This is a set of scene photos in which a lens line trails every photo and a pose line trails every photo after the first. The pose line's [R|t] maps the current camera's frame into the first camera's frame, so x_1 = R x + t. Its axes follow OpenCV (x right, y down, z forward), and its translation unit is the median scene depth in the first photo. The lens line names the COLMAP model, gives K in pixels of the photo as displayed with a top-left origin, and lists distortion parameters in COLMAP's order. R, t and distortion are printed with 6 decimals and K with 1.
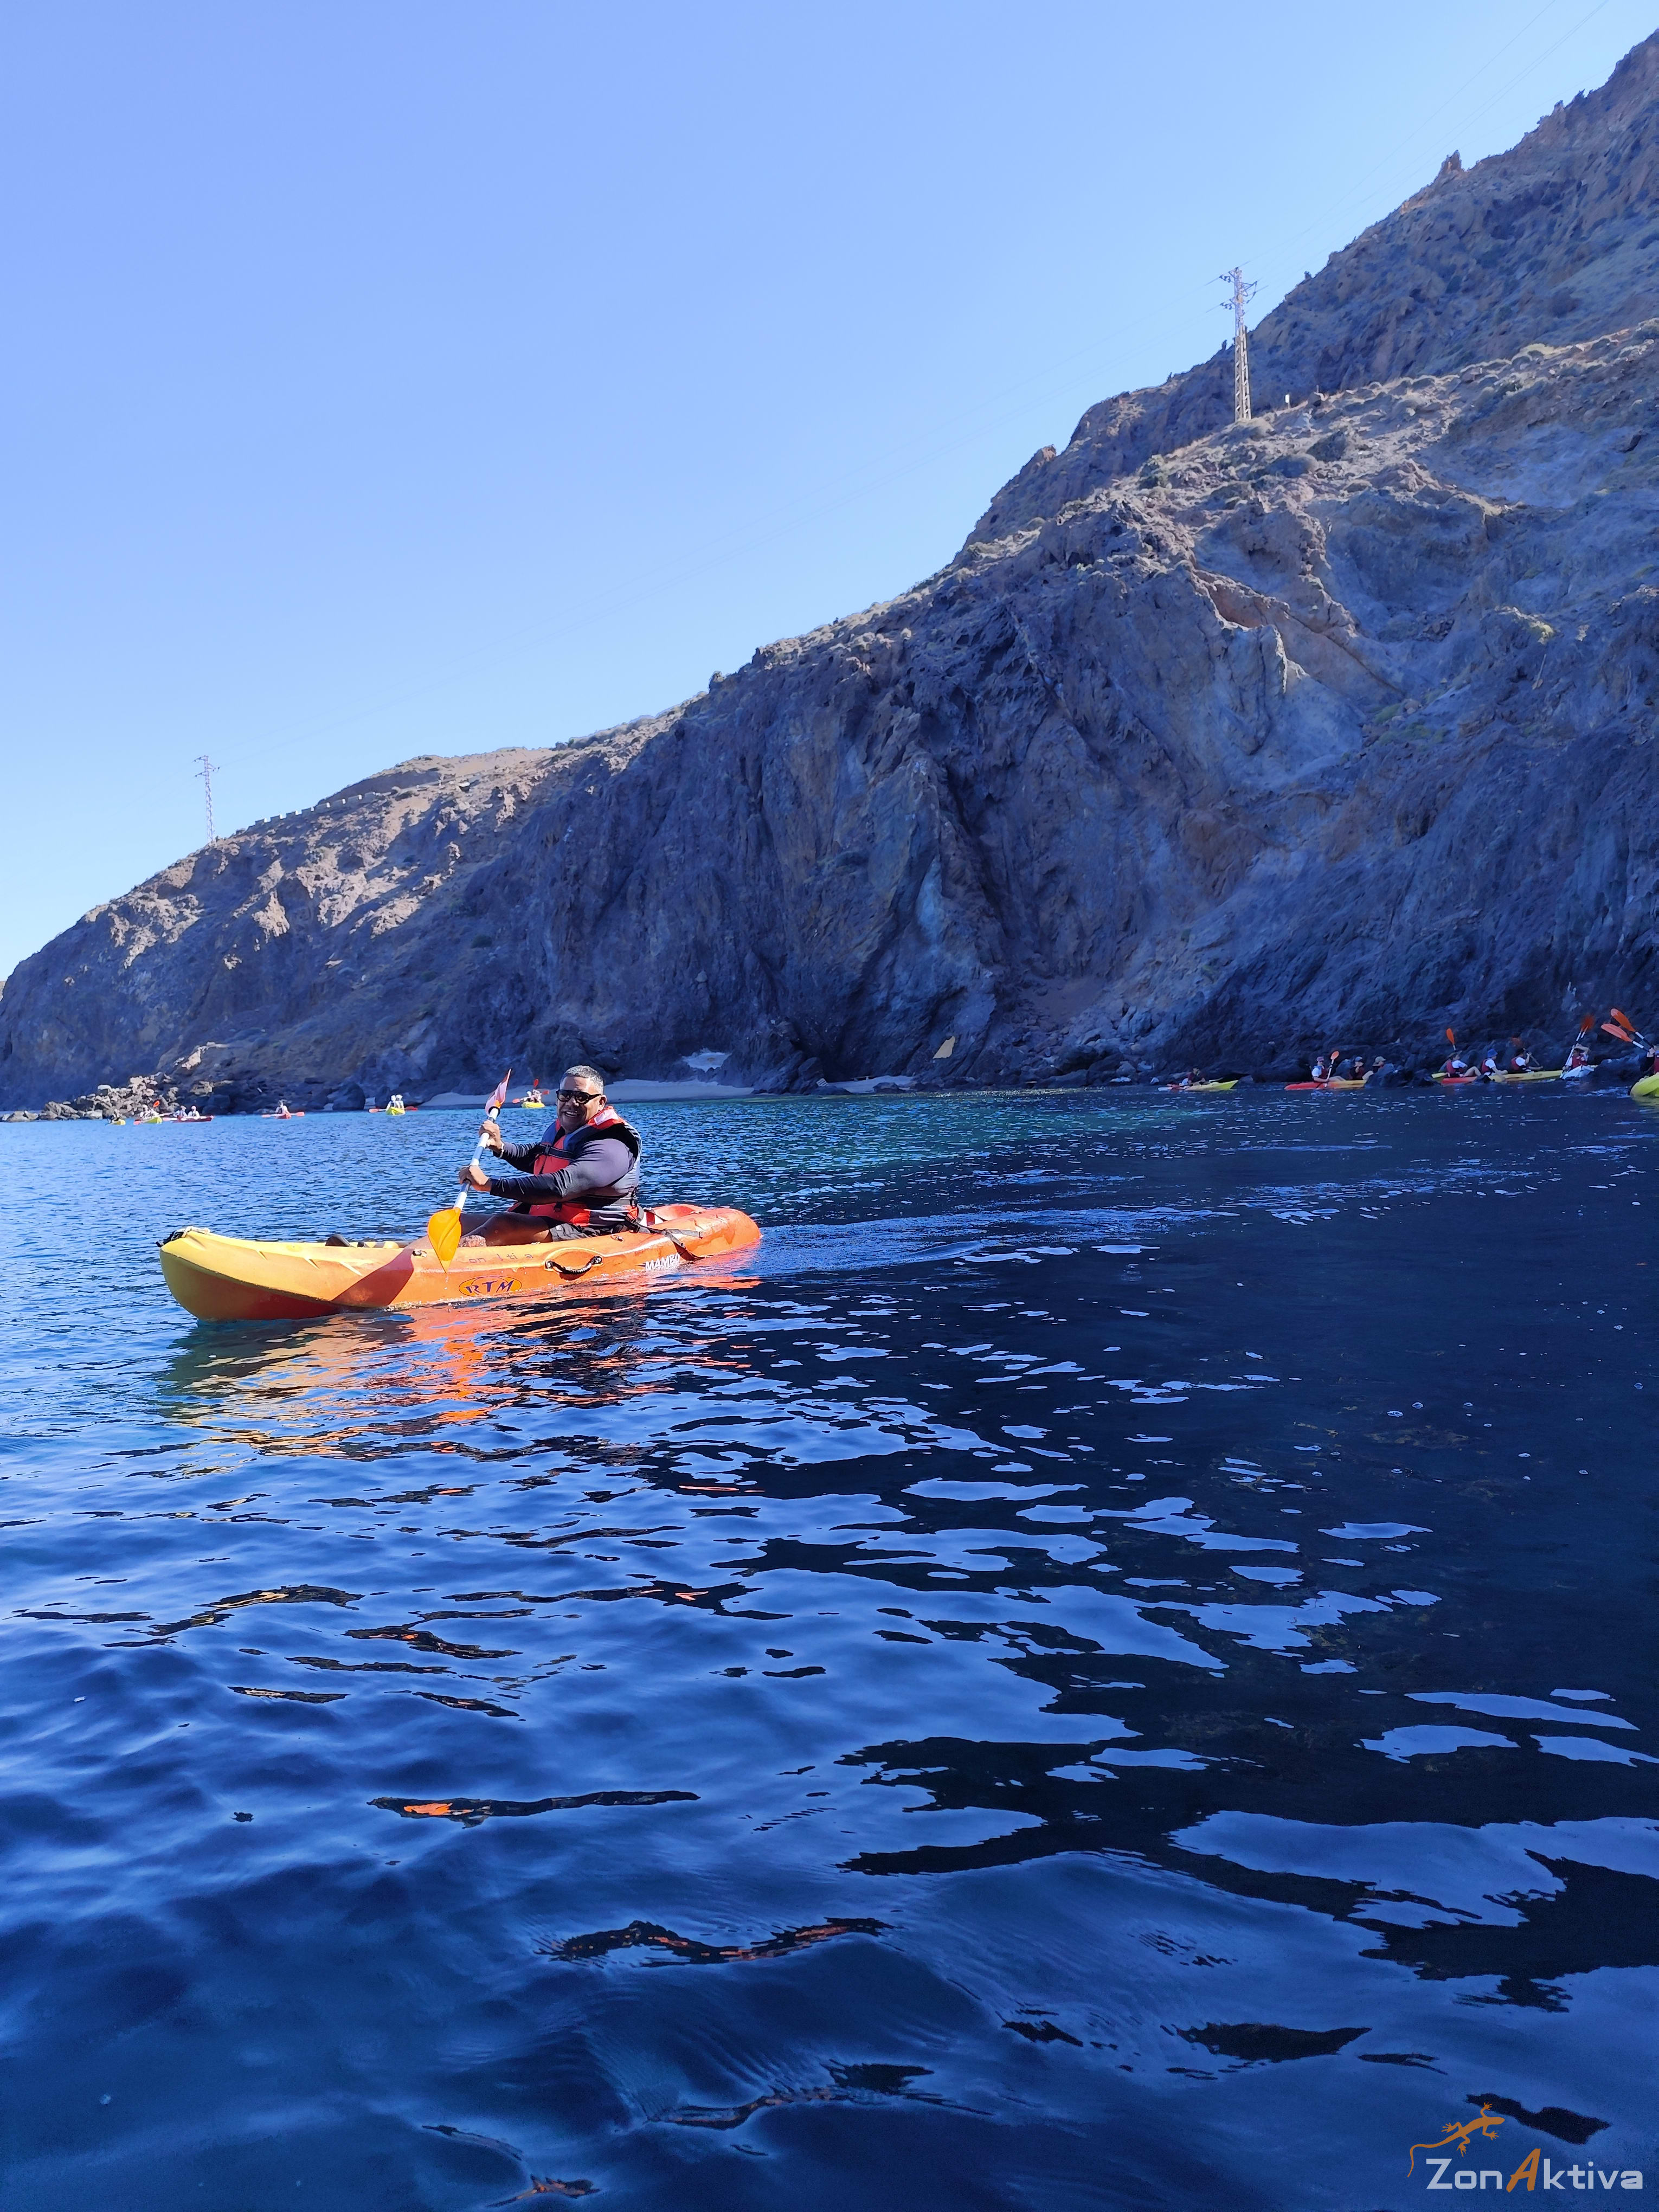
lens RADIAL K [[1528.9, 0, 820.9], [0, 1528.9, 1108.9], [0, 0, 1]] dist [0.068369, -0.070684]
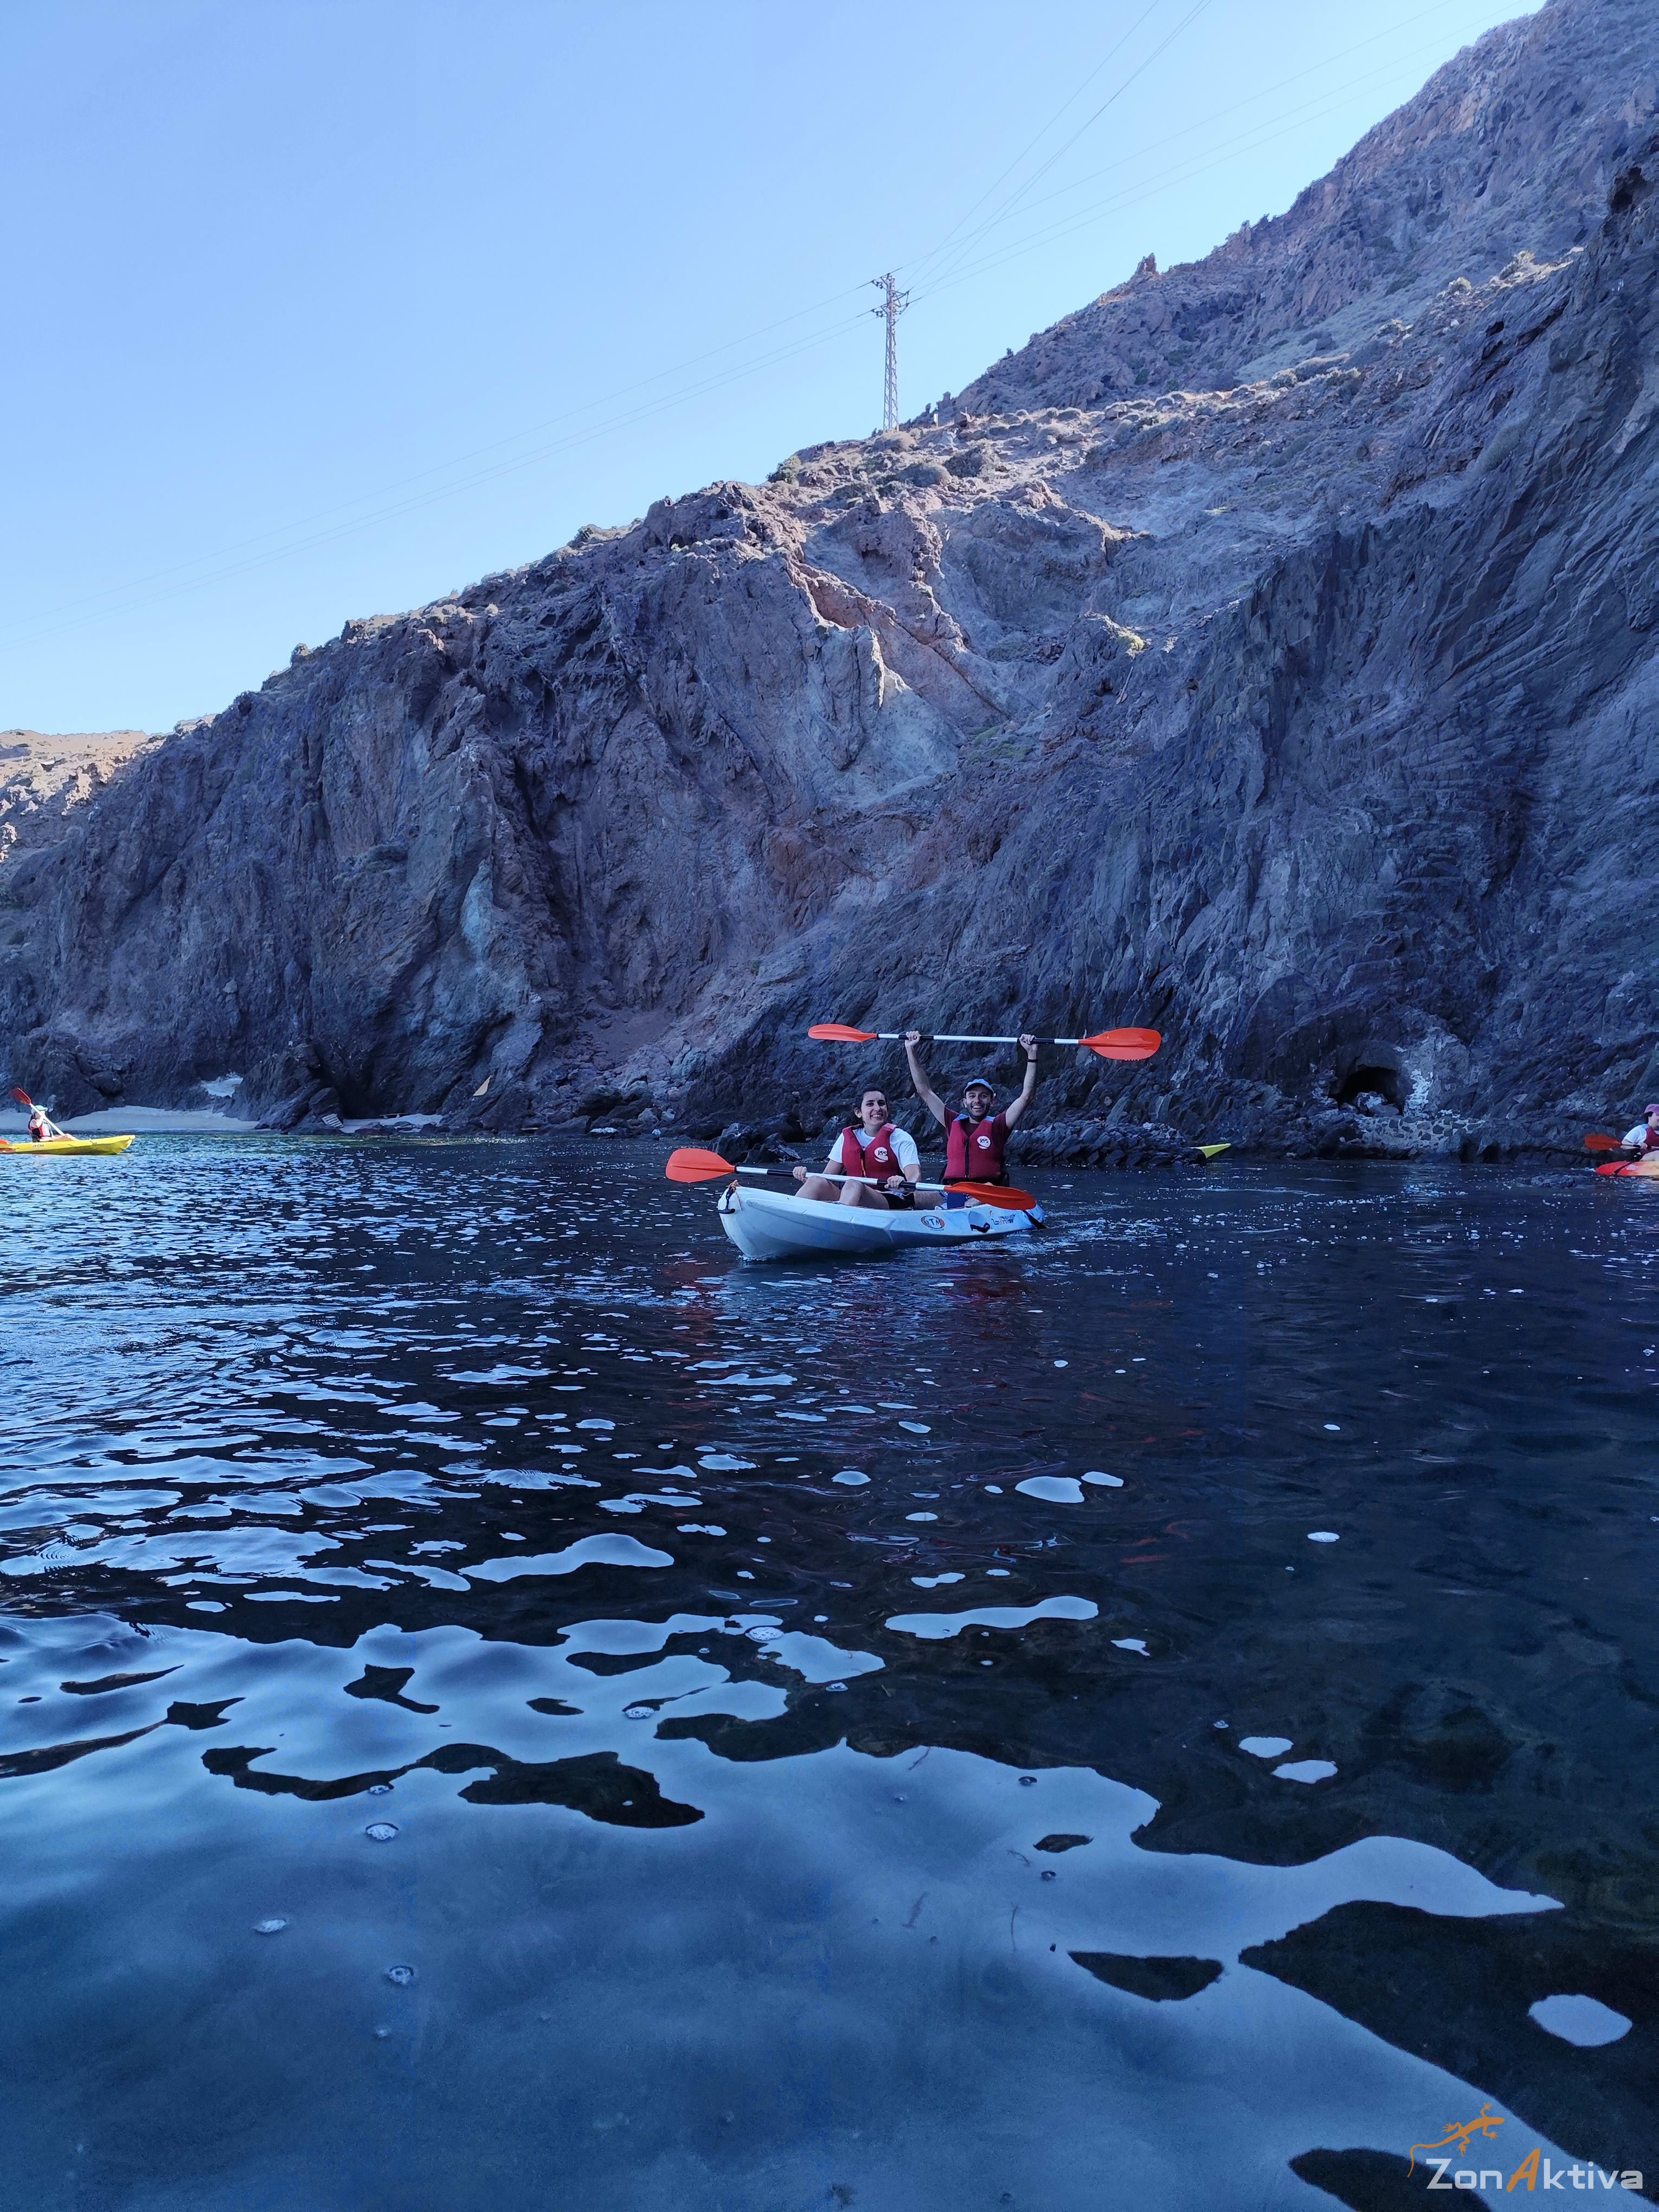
lens RADIAL K [[1528.9, 0, 813.1], [0, 1528.9, 1111.6], [0, 0, 1]] dist [0.068369, -0.070684]
pose [[0.982871, 0.043298, 0.179136, 0.099392], [-0.038522, 0.998806, -0.030059, -0.005497], [-0.180223, 0.022644, 0.983365, 0.123621]]
